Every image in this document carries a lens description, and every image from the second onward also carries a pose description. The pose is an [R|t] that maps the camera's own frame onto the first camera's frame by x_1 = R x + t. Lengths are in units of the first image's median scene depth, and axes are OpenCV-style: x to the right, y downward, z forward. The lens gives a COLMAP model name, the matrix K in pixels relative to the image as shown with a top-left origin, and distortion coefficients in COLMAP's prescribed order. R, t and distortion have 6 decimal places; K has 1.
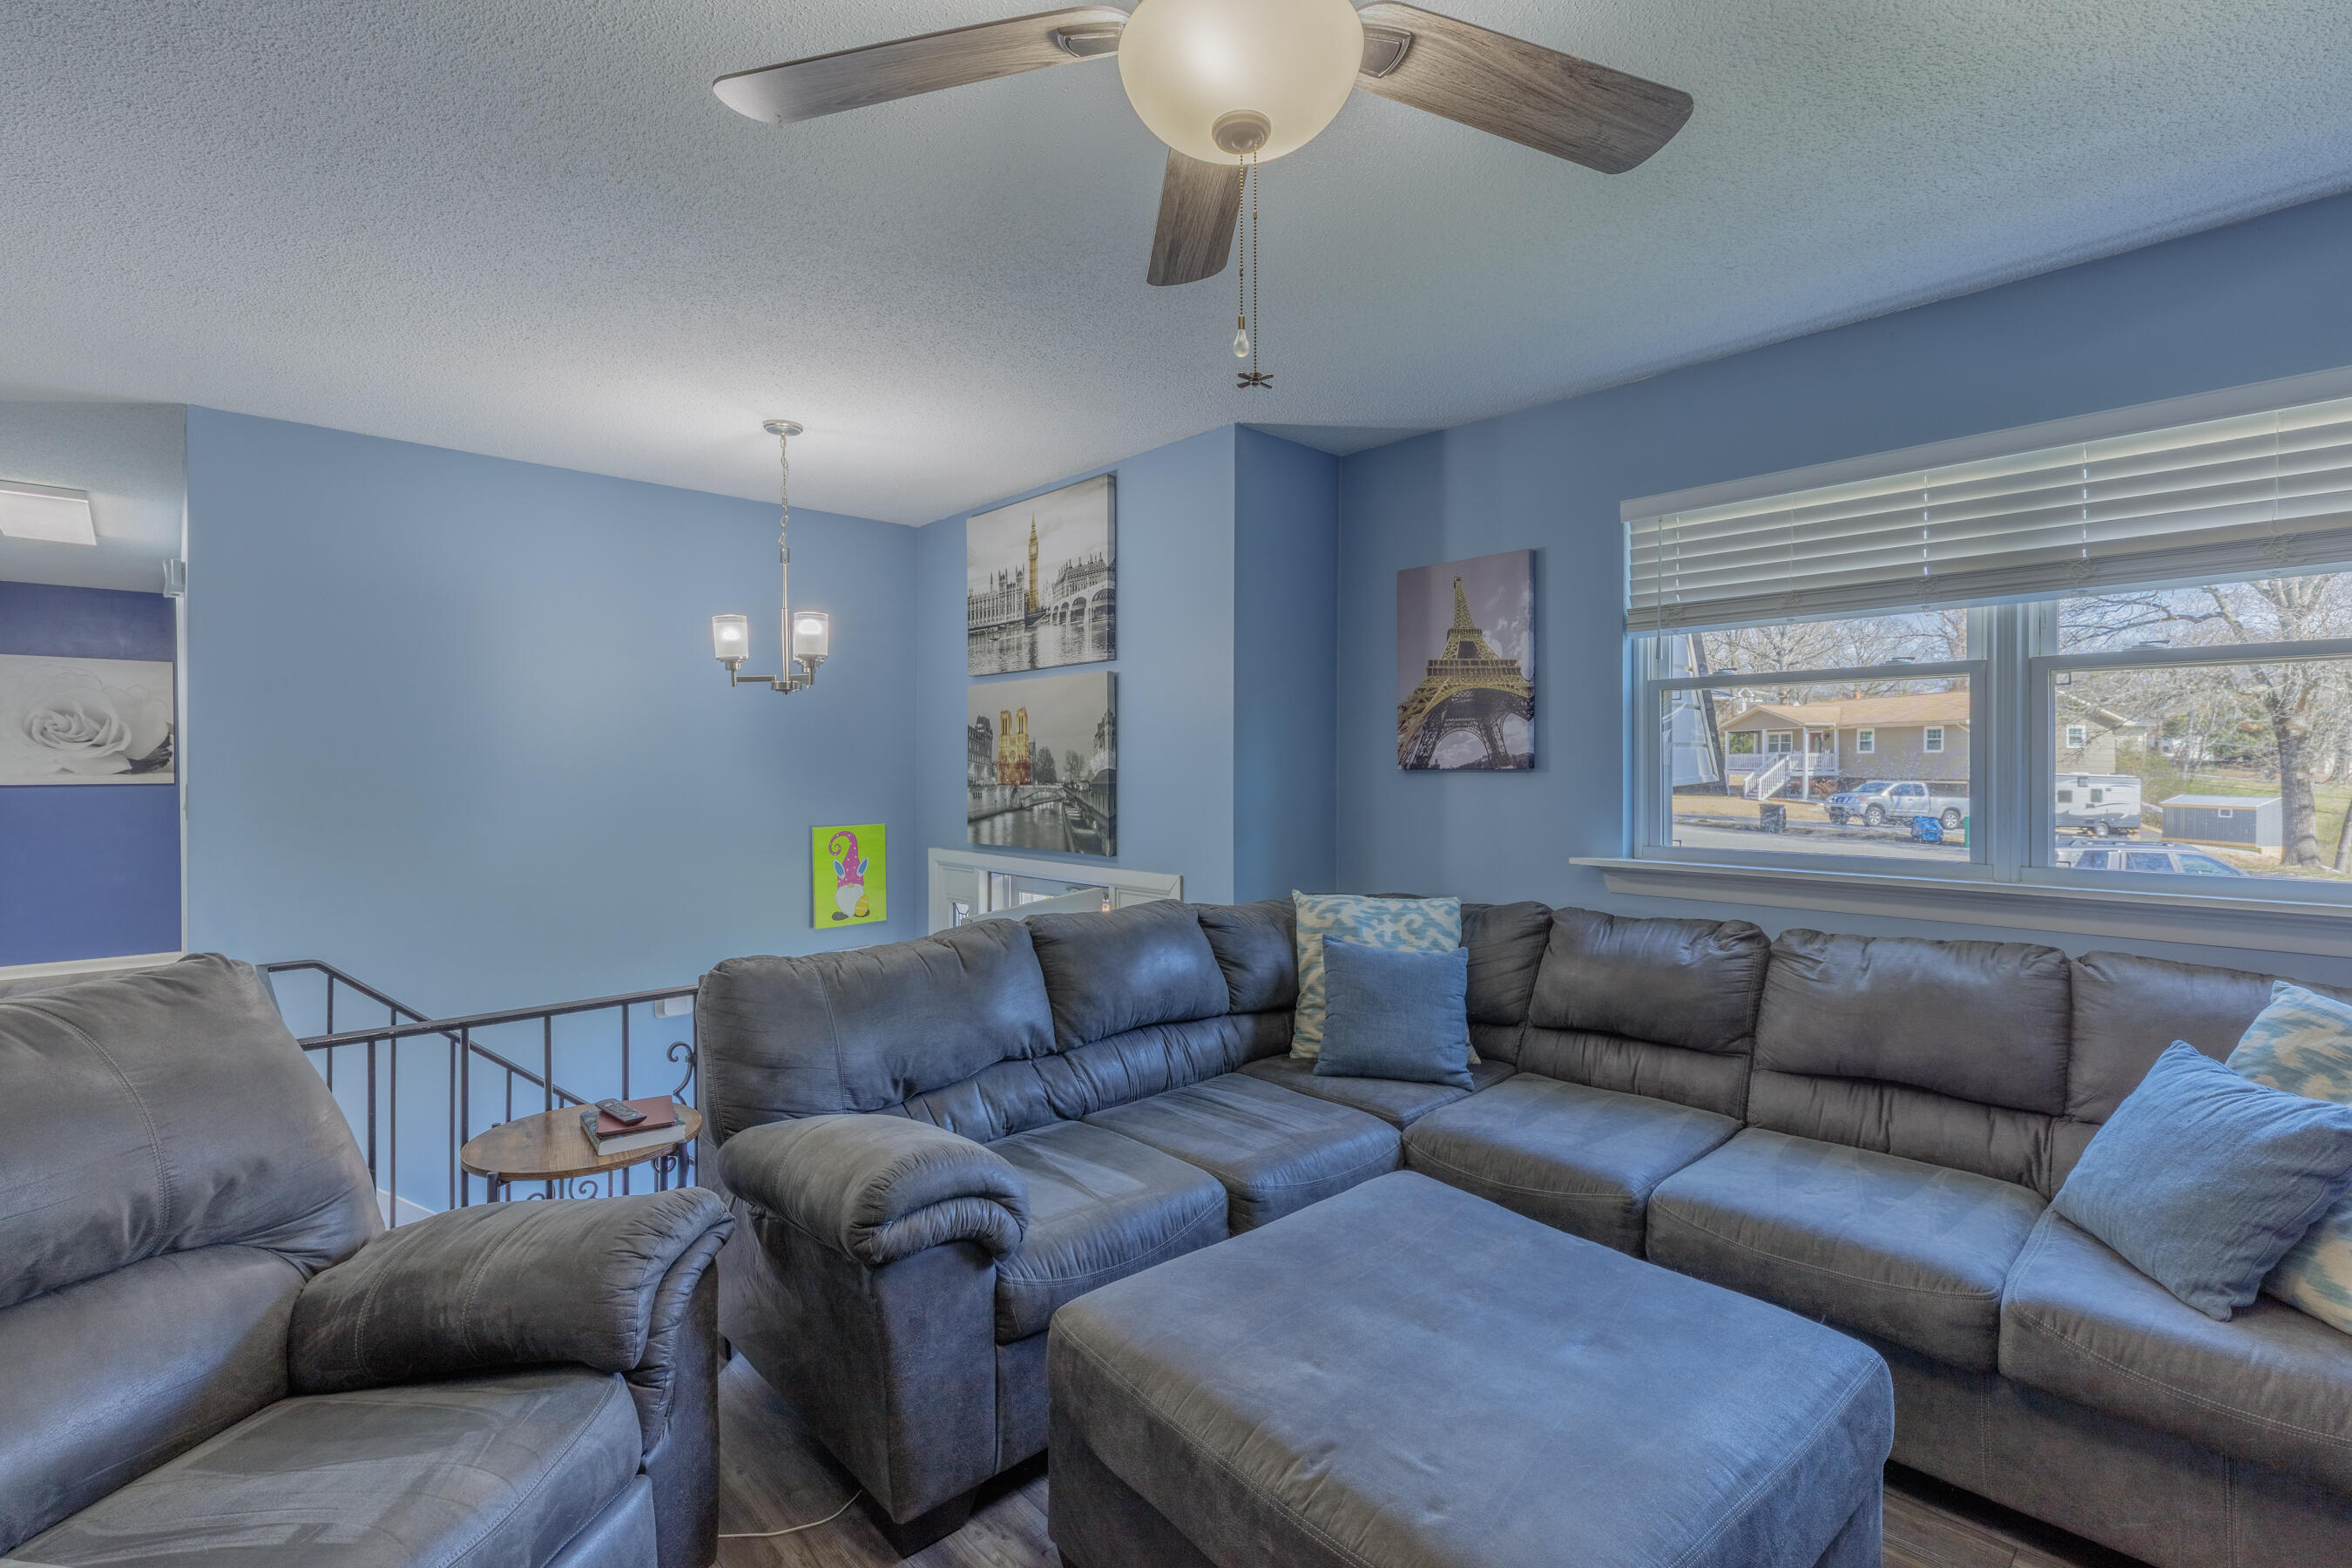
lens RADIAL K [[1065.8, 0, 1154.6], [0, 1065.8, 769.8], [0, 0, 1]] dist [0.003890, -0.000815]
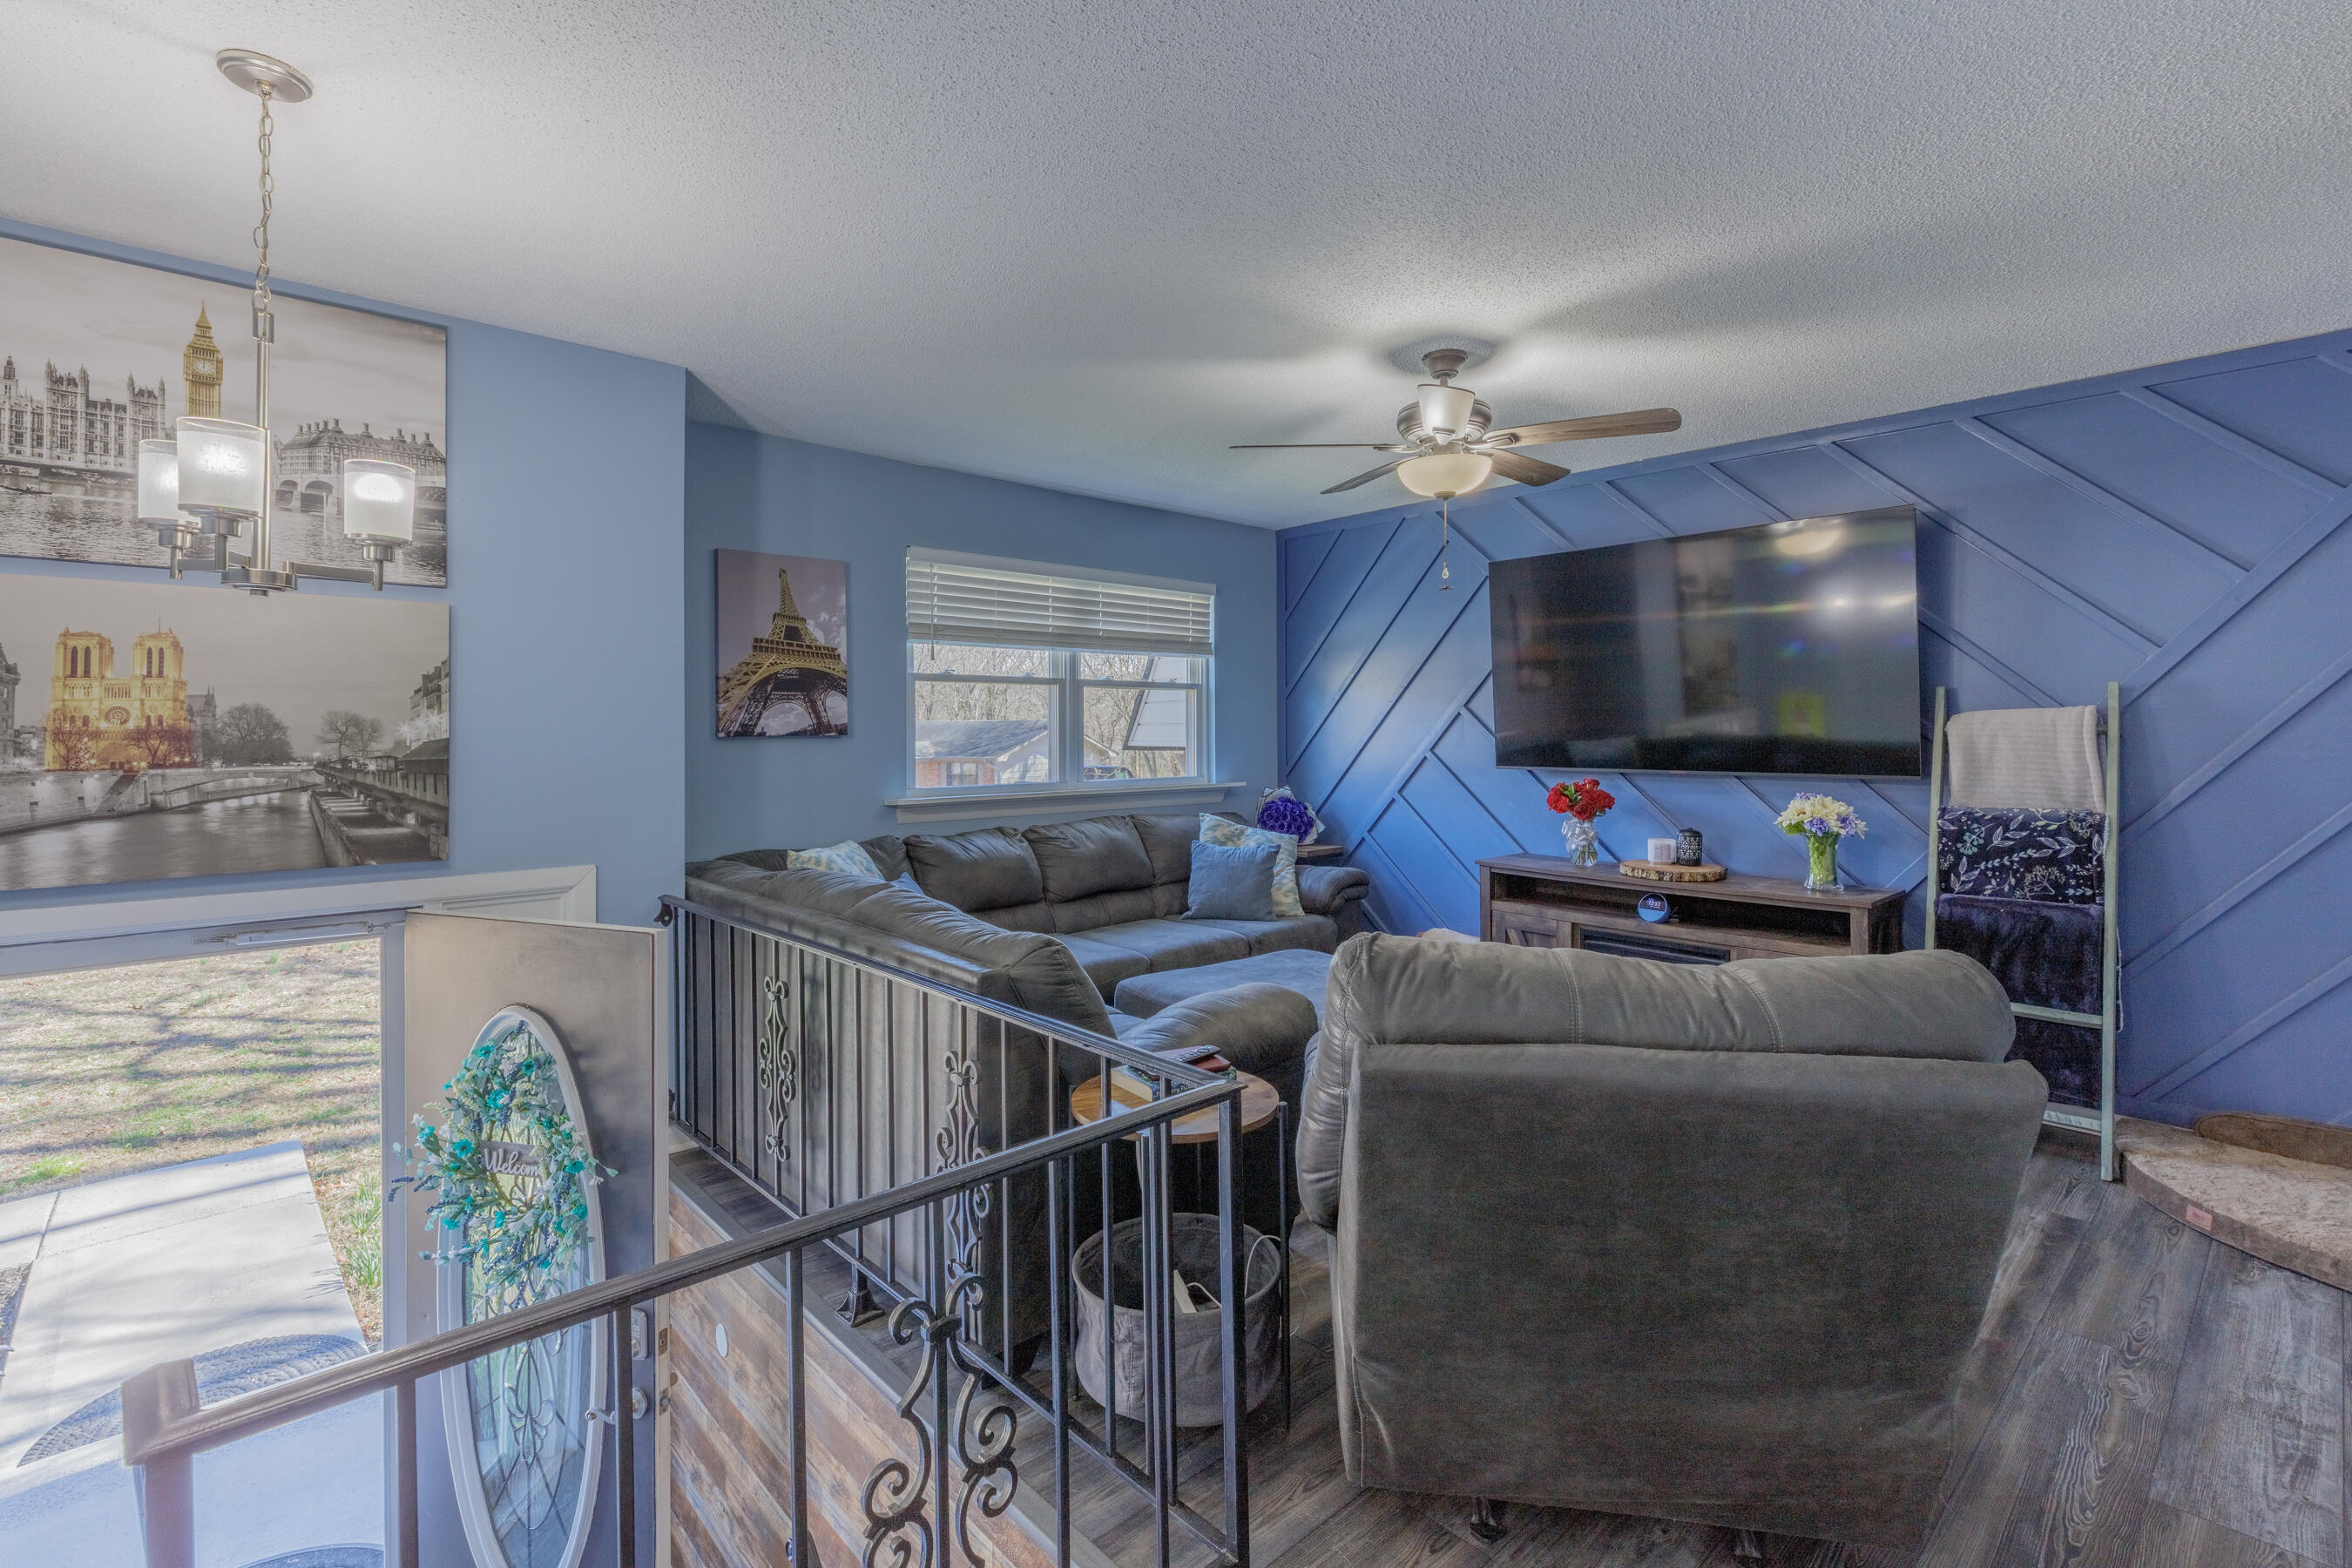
lens RADIAL K [[1065.8, 0, 1154.6], [0, 1065.8, 769.8], [0, 0, 1]] dist [0.003890, -0.000815]
pose [[0.014710, -0.037425, 0.999191, -0.850042], [0.004841, 0.999290, 0.037357, -0.005008], [-0.999880, 0.004288, 0.014881, 0.569575]]
